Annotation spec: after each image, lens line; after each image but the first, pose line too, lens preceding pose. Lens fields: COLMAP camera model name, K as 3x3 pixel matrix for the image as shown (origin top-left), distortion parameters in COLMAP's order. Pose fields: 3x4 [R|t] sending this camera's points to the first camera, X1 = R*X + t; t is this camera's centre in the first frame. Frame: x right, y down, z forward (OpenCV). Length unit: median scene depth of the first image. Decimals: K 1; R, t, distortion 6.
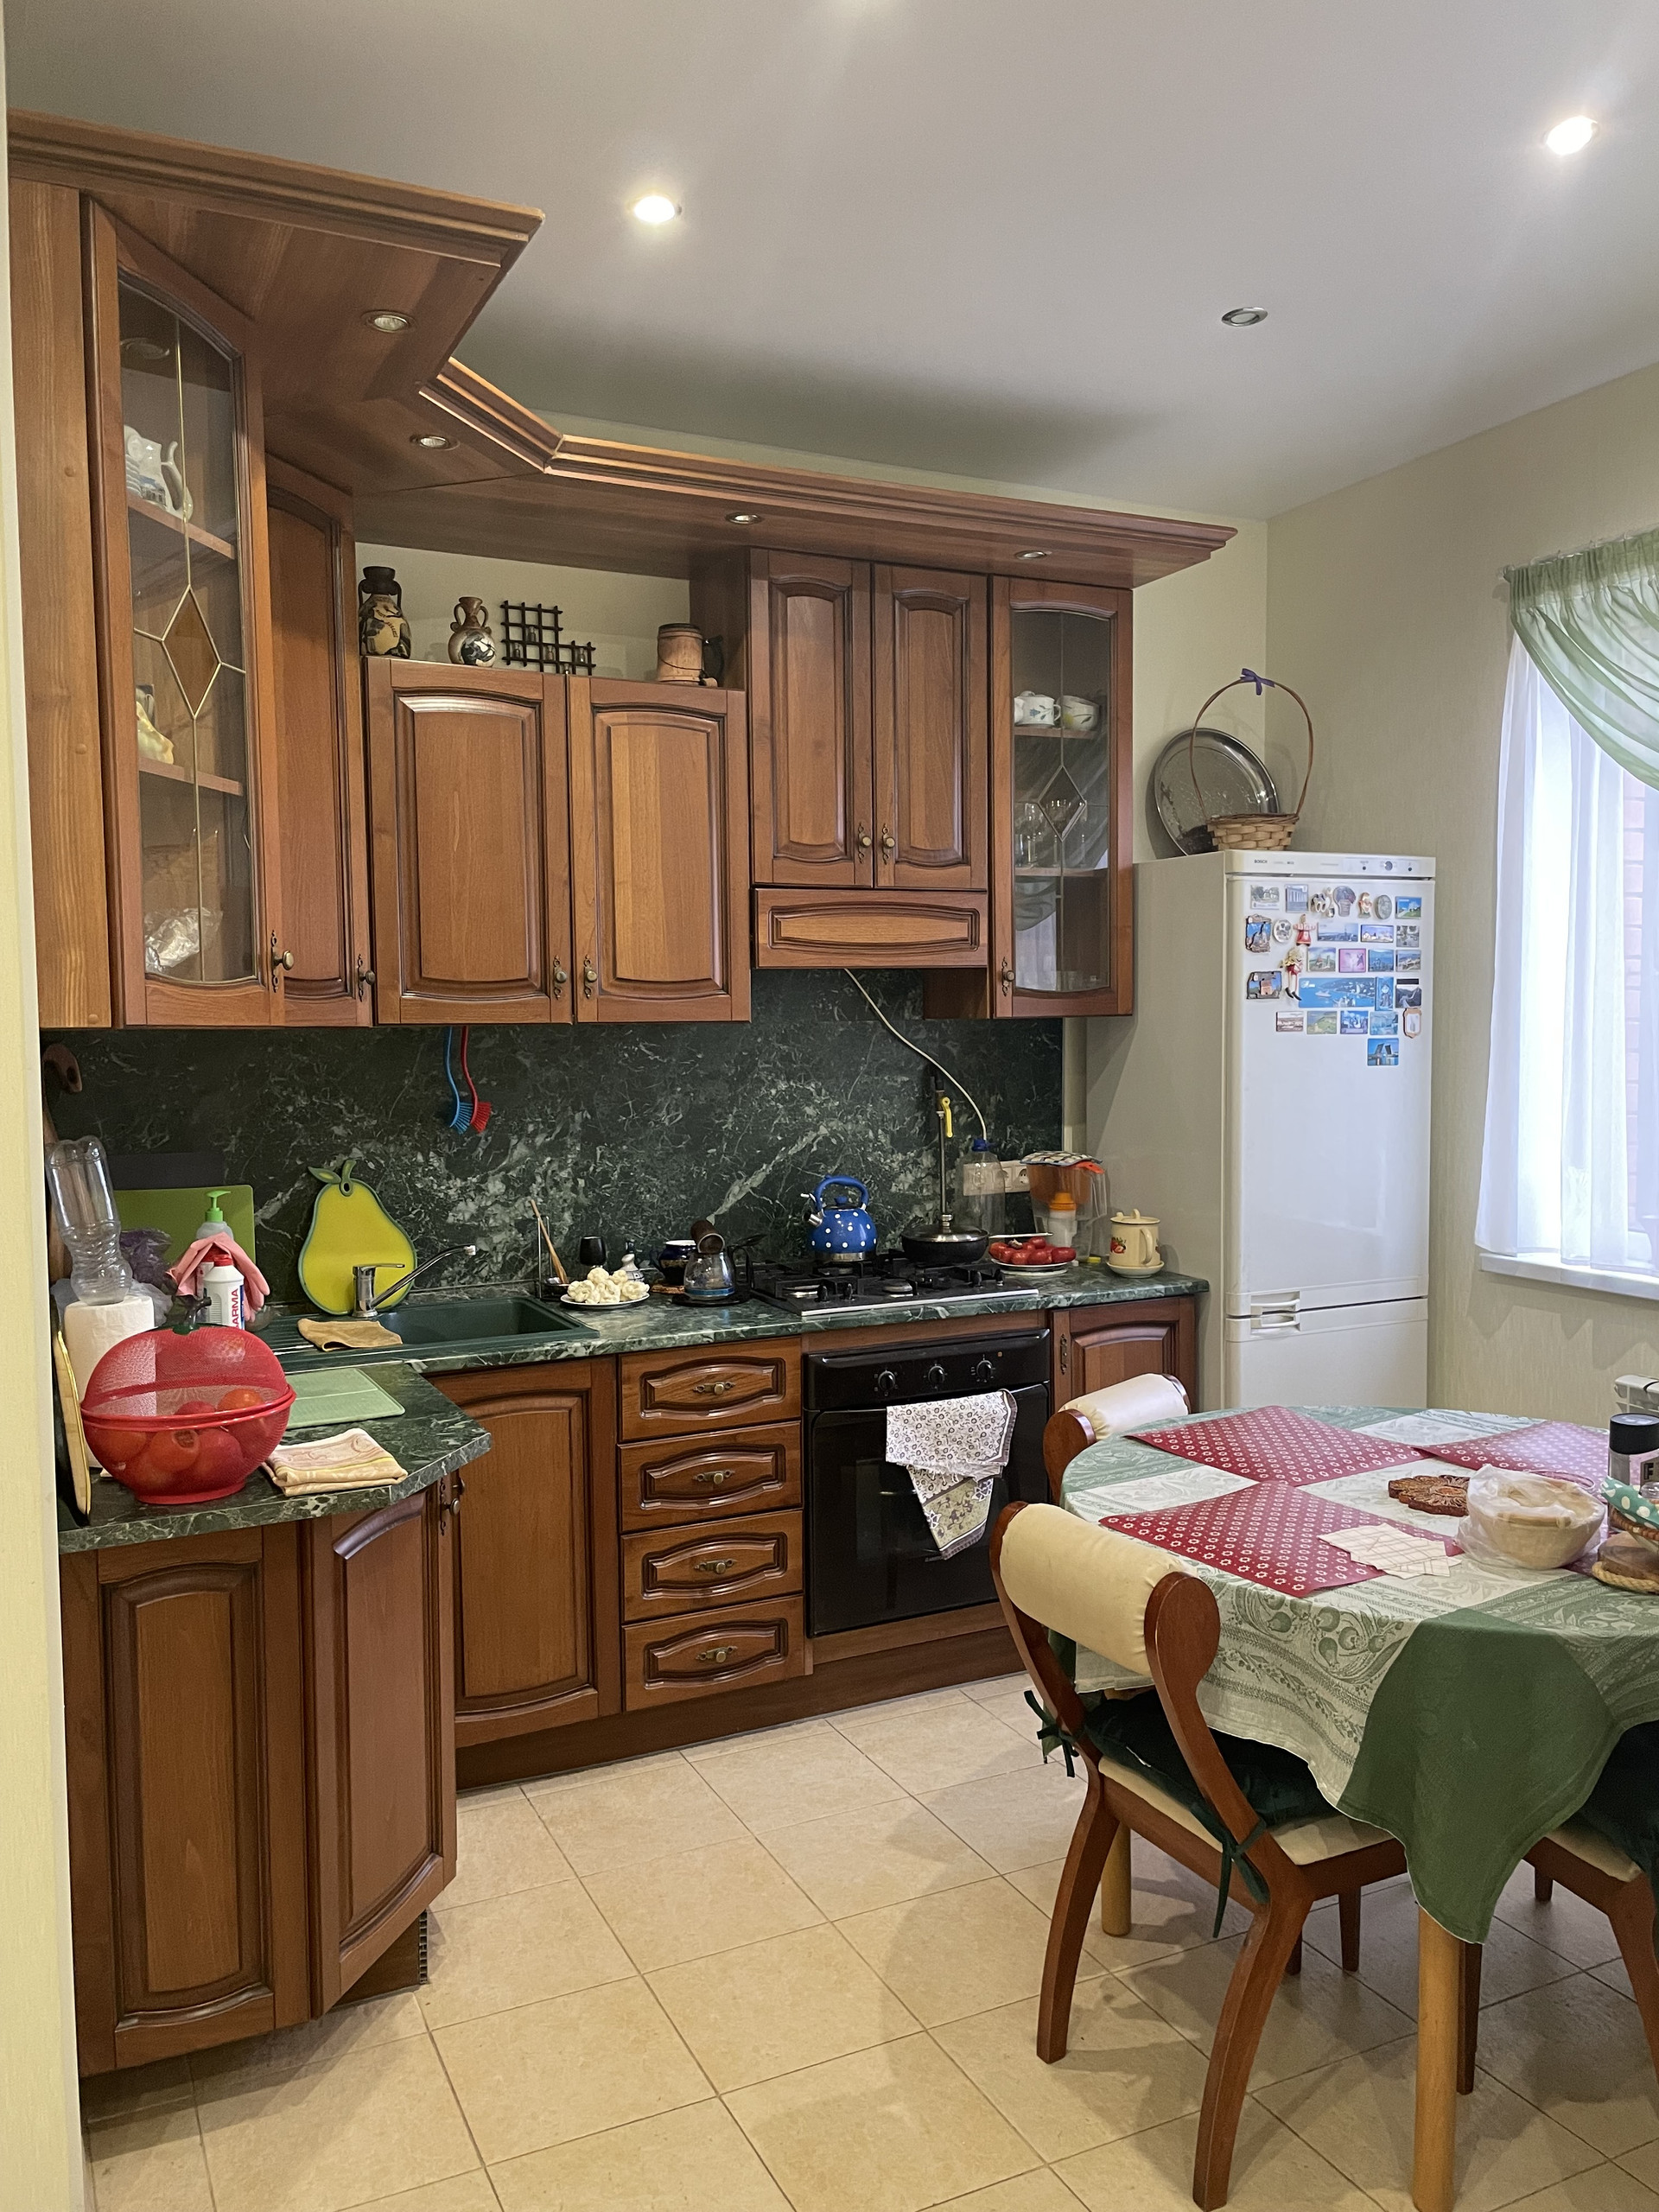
lens RADIAL K [[1691.6, 0, 853.8], [0, 1691.6, 1121.7], [0, 0, 1]] dist [0.095092, -0.131907]
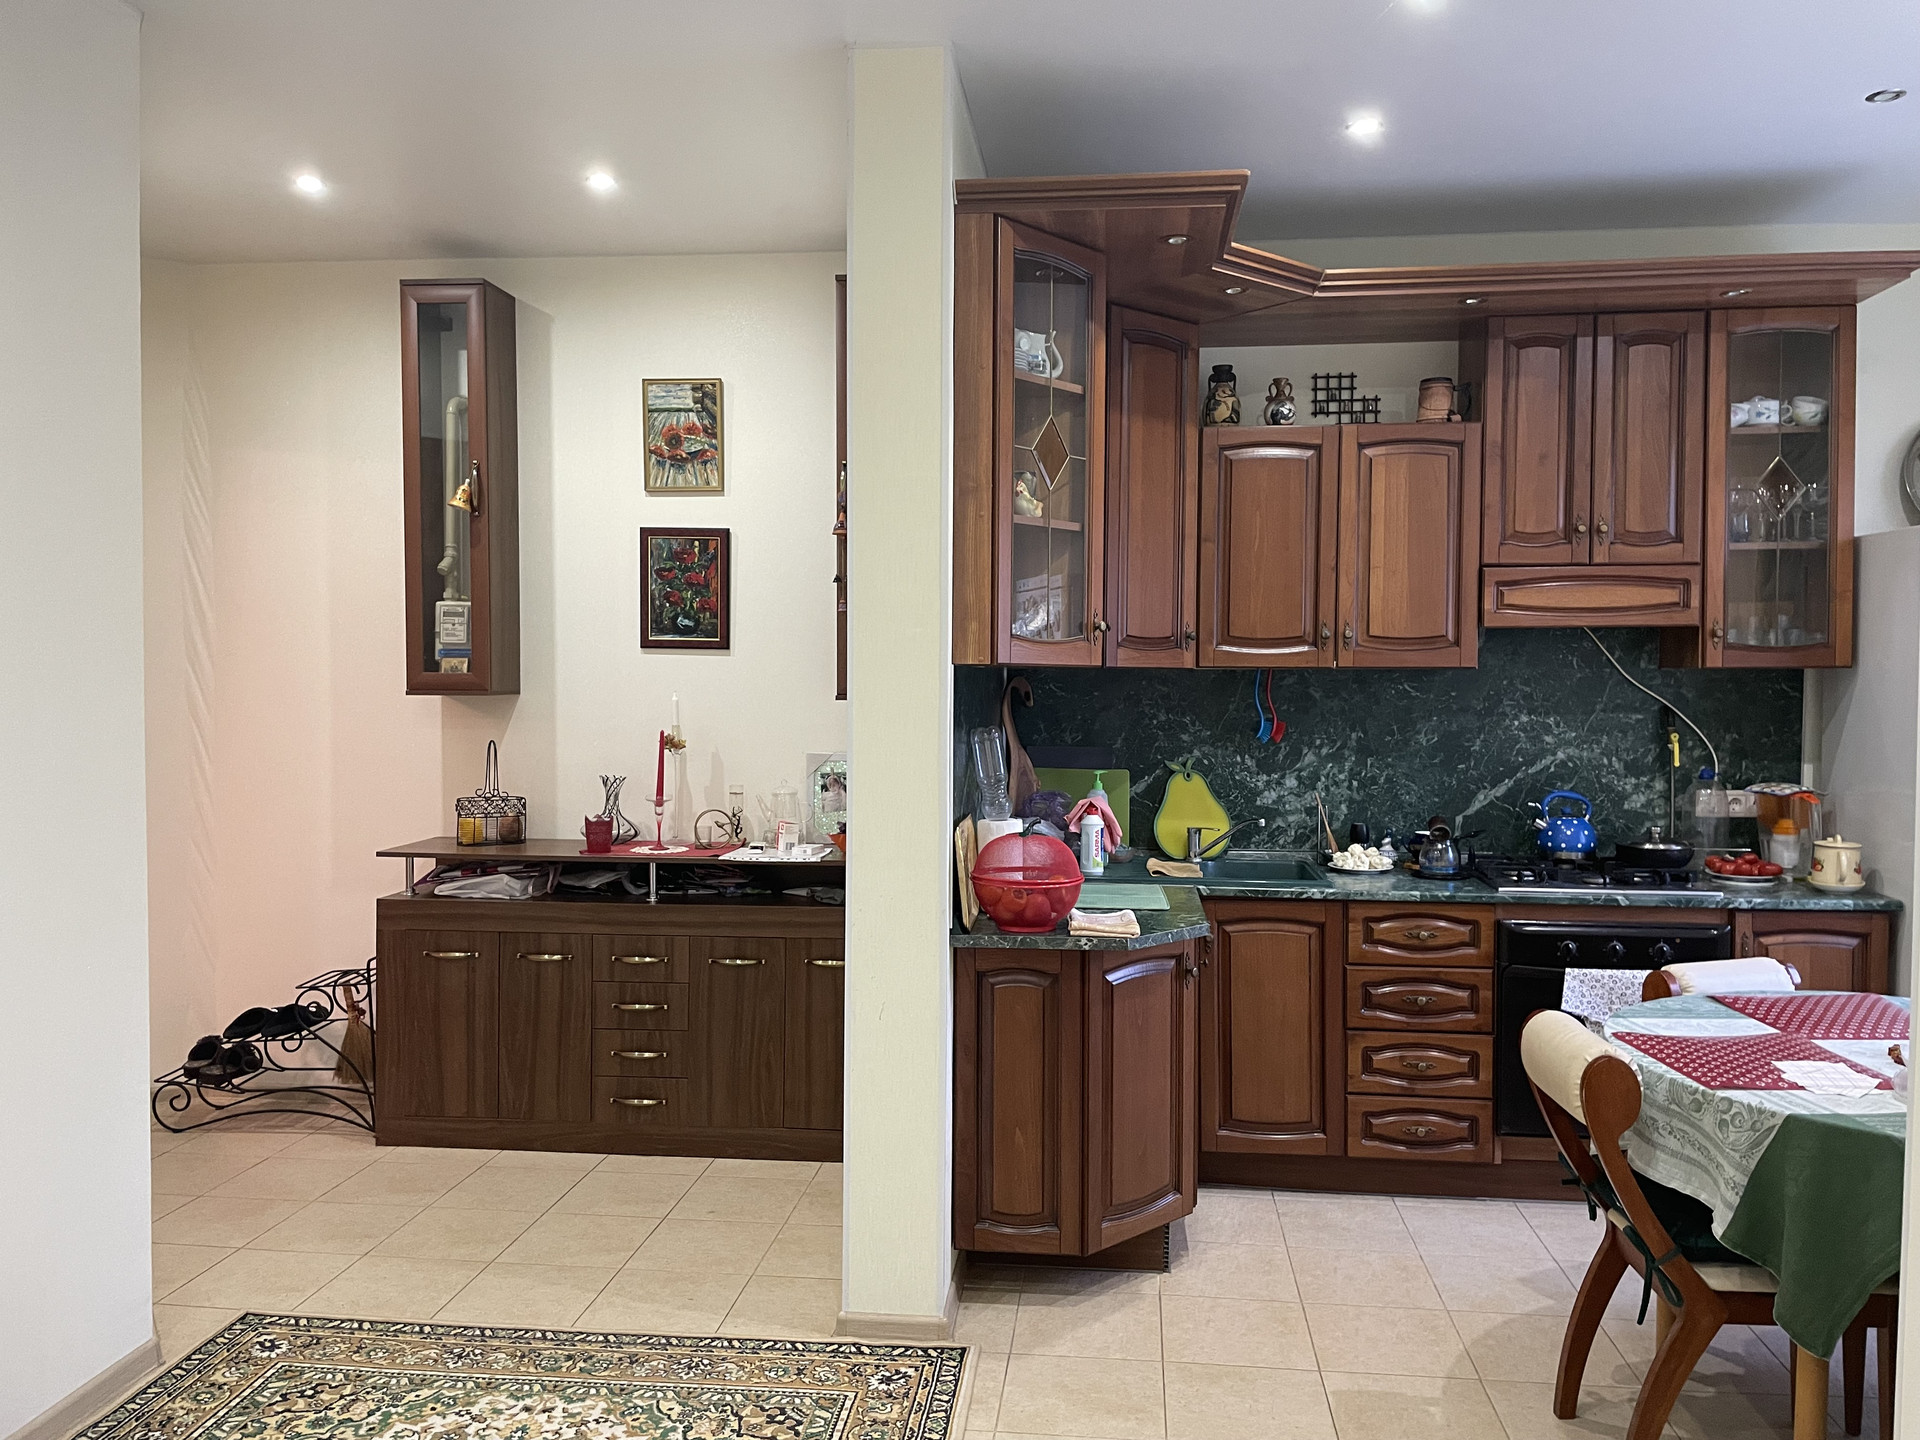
lens RADIAL K [[1468.3, 0, 959.9], [0, 1468.3, 712.4], [0, 0, 1]] dist [0.095092, -0.131907]
pose [[0.841335, 0.029038, -0.539733, 0.244096], [-0.046095, 0.998773, -0.018119, 0.016701], [0.538545, 0.040123, 0.841641, -0.212045]]
